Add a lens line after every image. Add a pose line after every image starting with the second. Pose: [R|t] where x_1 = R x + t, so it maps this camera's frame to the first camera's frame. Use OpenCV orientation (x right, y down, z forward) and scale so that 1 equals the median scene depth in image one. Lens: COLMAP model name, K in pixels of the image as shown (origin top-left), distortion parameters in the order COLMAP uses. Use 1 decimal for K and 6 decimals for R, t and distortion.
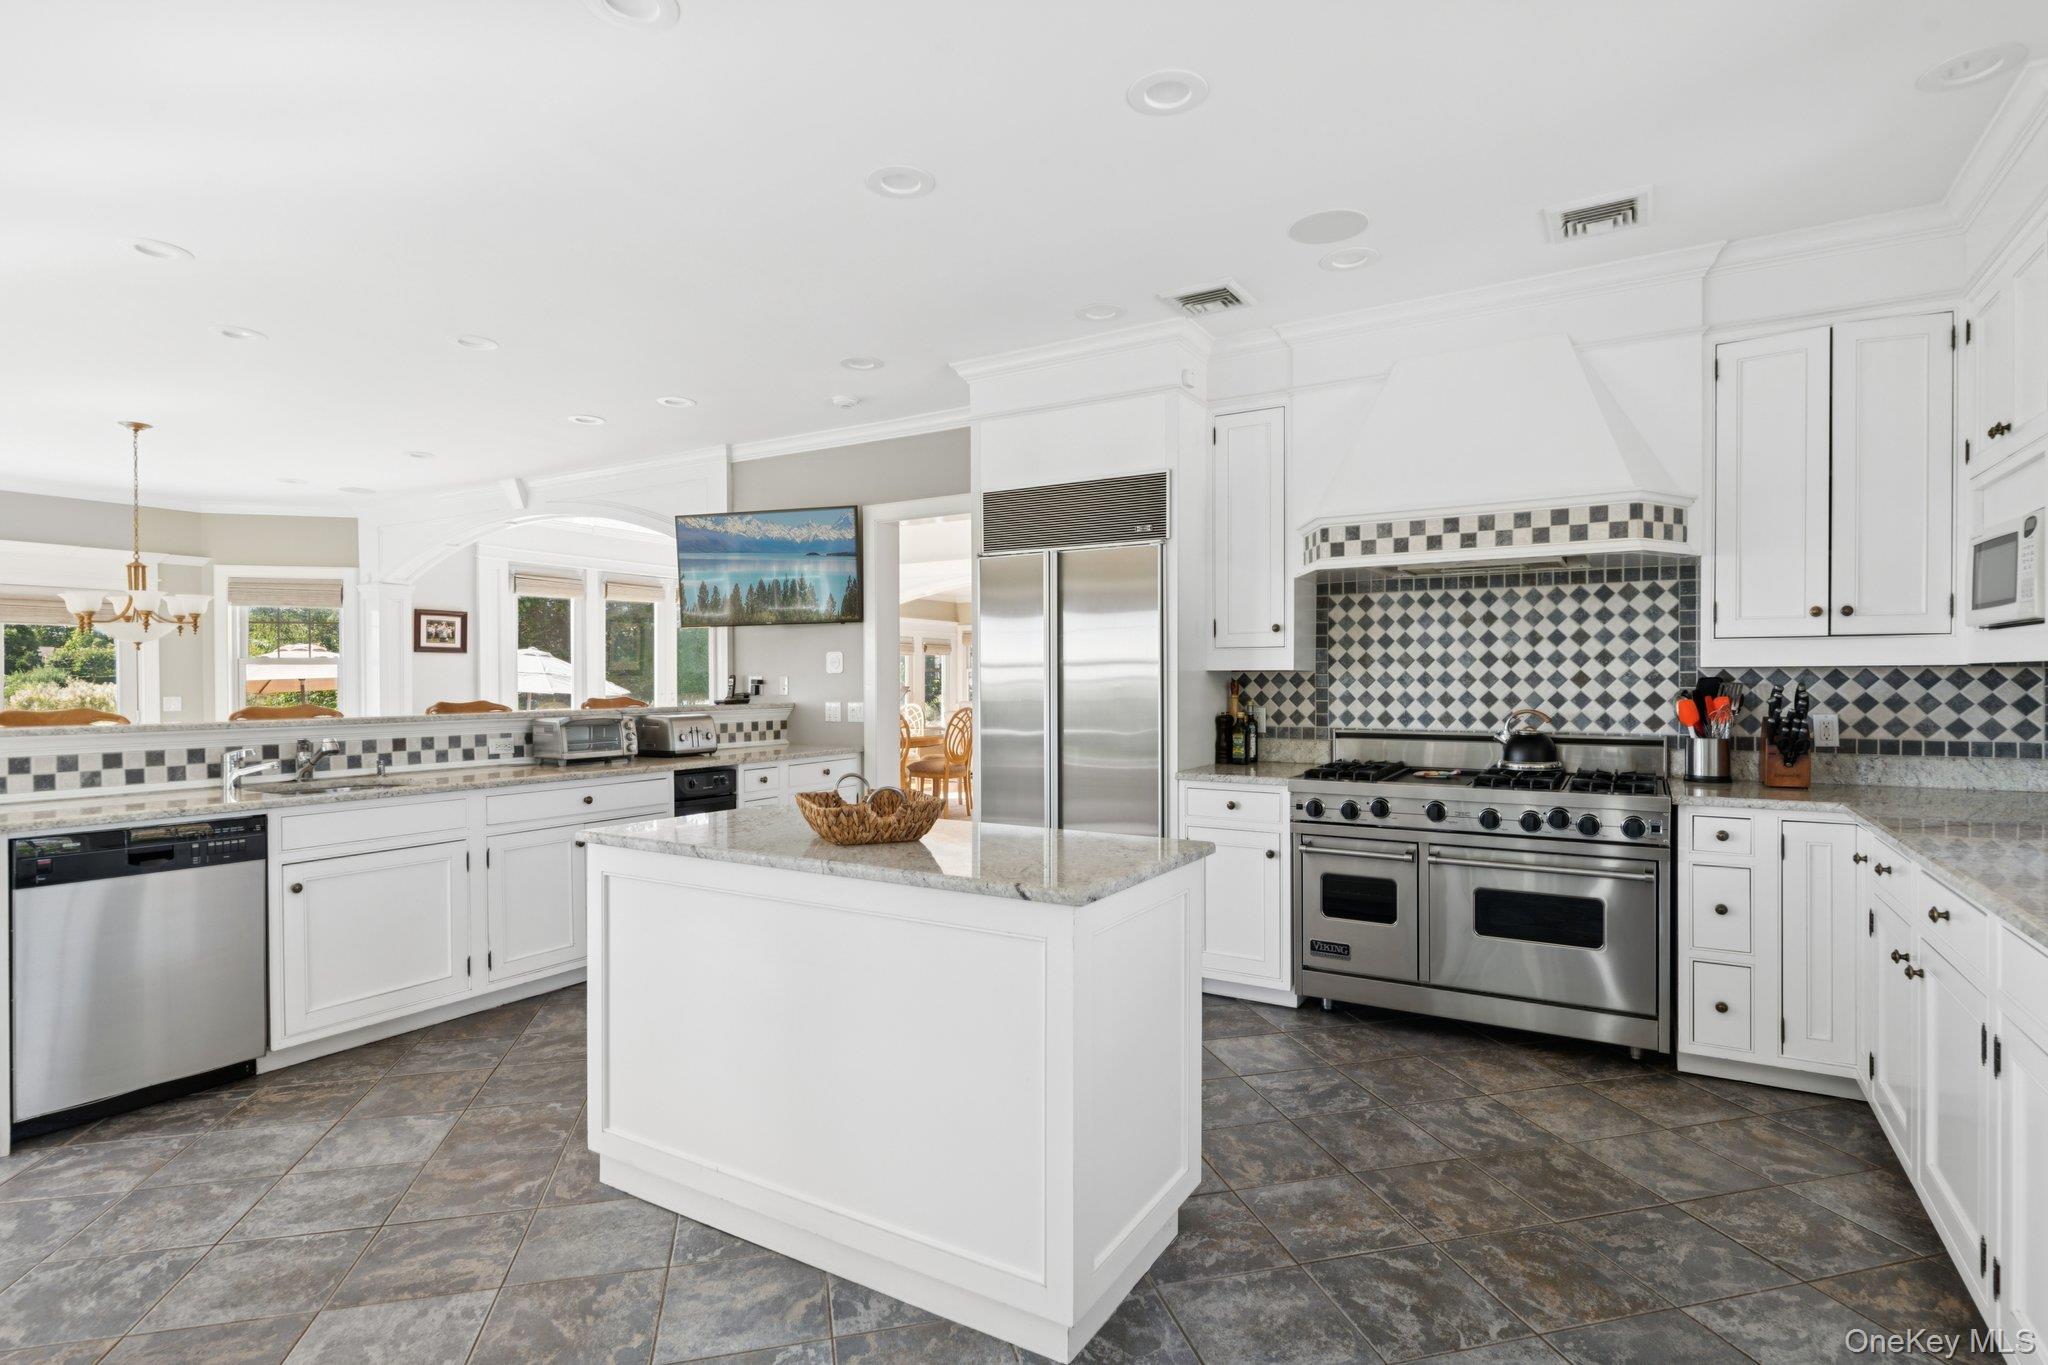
lens RADIAL K [[1020.2, 0, 1024.0], [0, 1020.2, 682.5], [0, 0, 1]] dist [-0.000673, -0.000046]
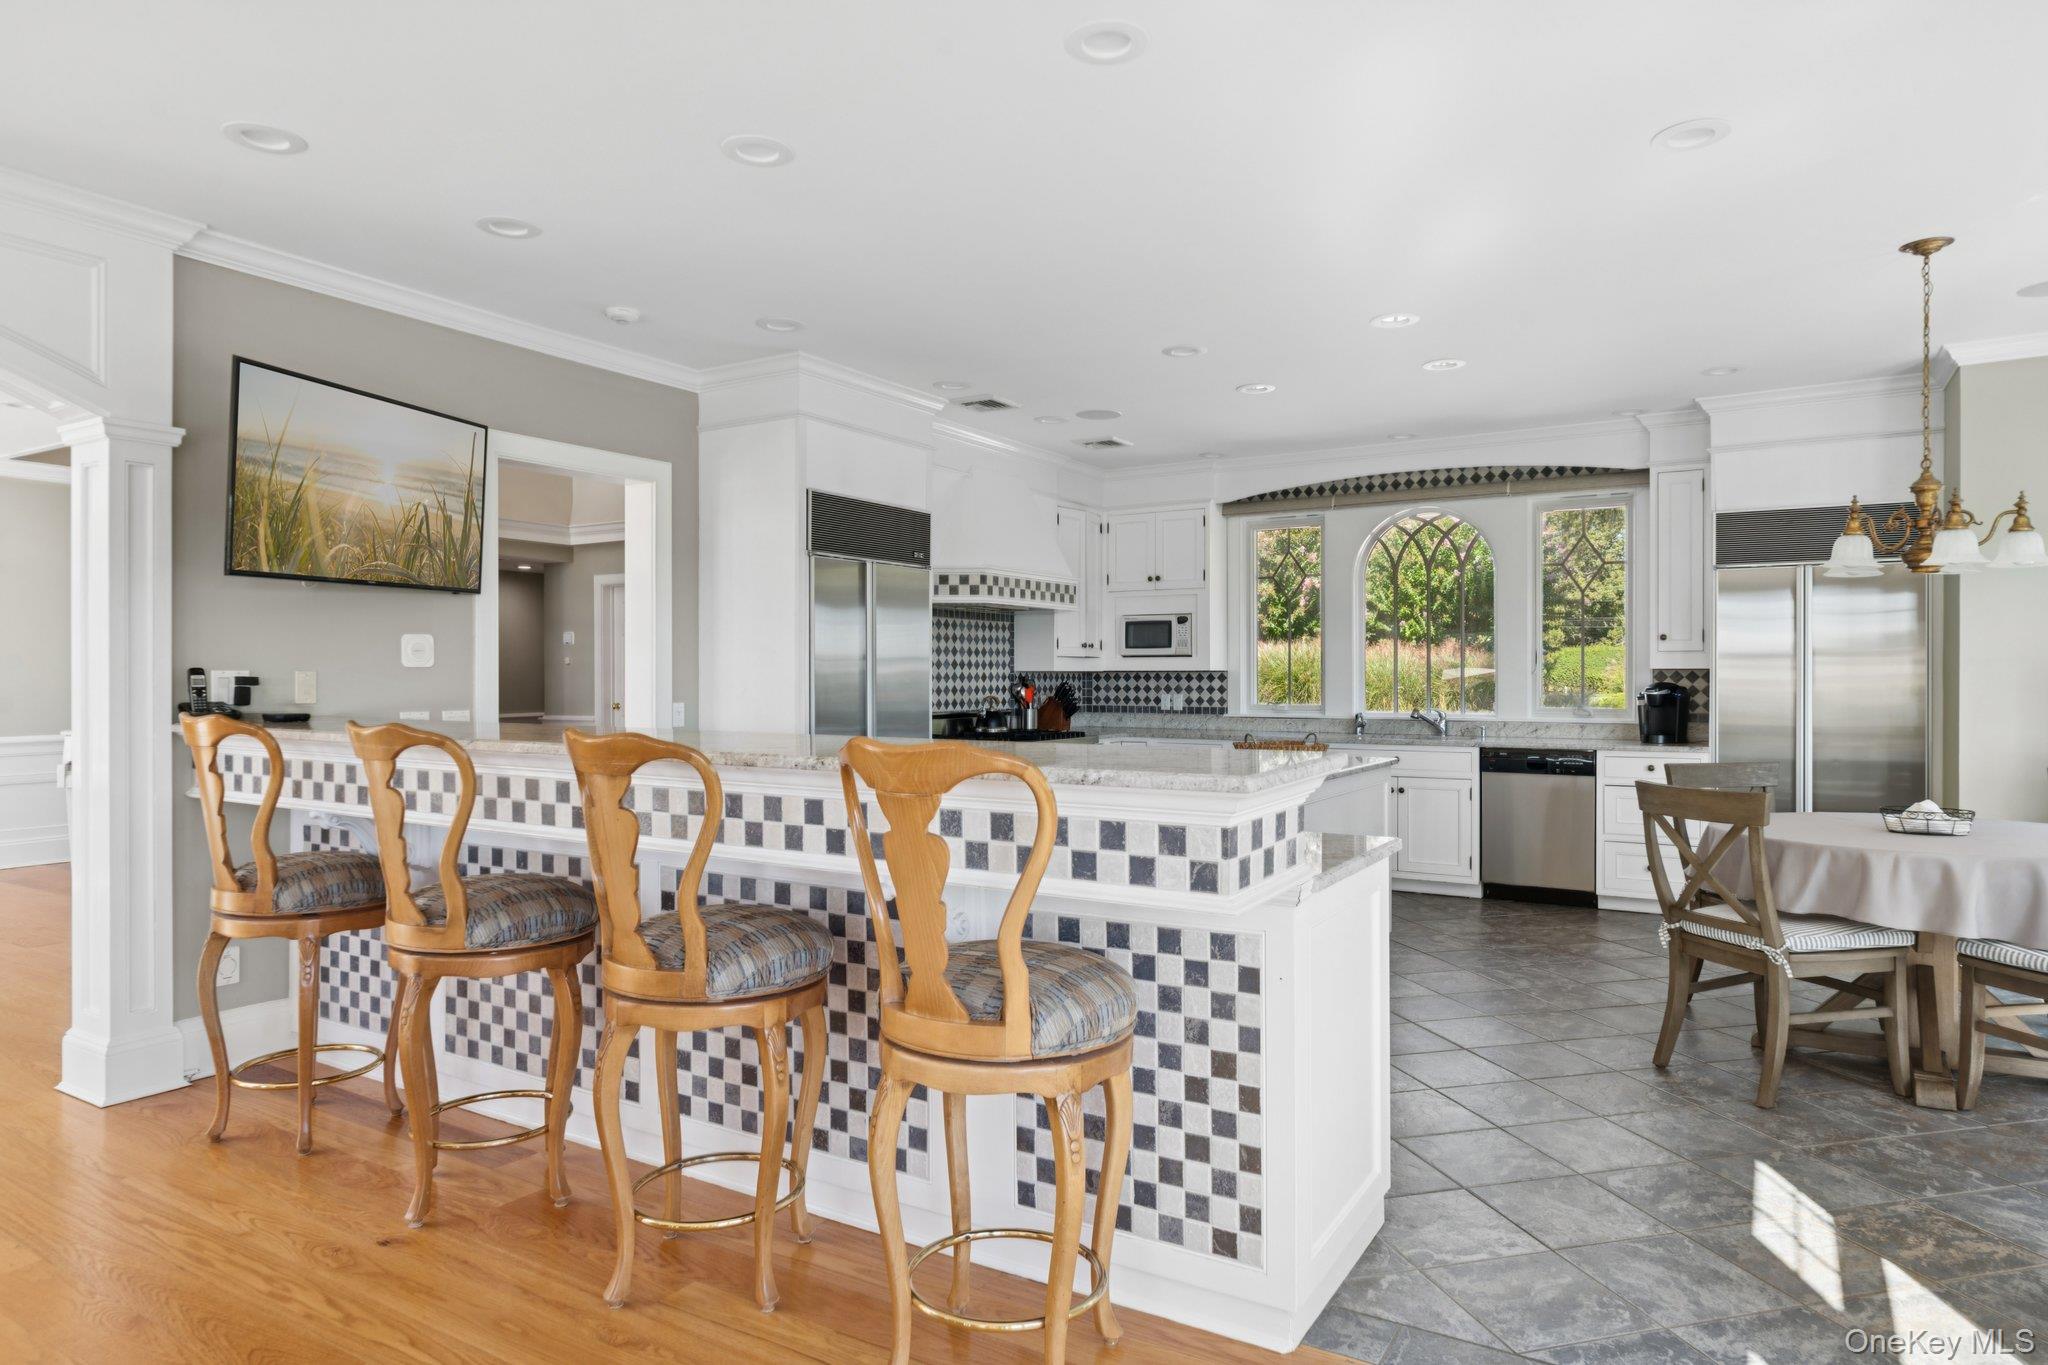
lens RADIAL K [[1244.1, 0, 1024.0], [0, 1244.1, 682.5], [0, 0, 1]] dist [0.000058, -0.000005]
pose [[-0.000785, -0.003991, 0.999992, -1.471019], [0.001141, 0.999991, 0.003992, -0.002971], [-0.999999, 0.001144, -0.000780, 0.920855]]
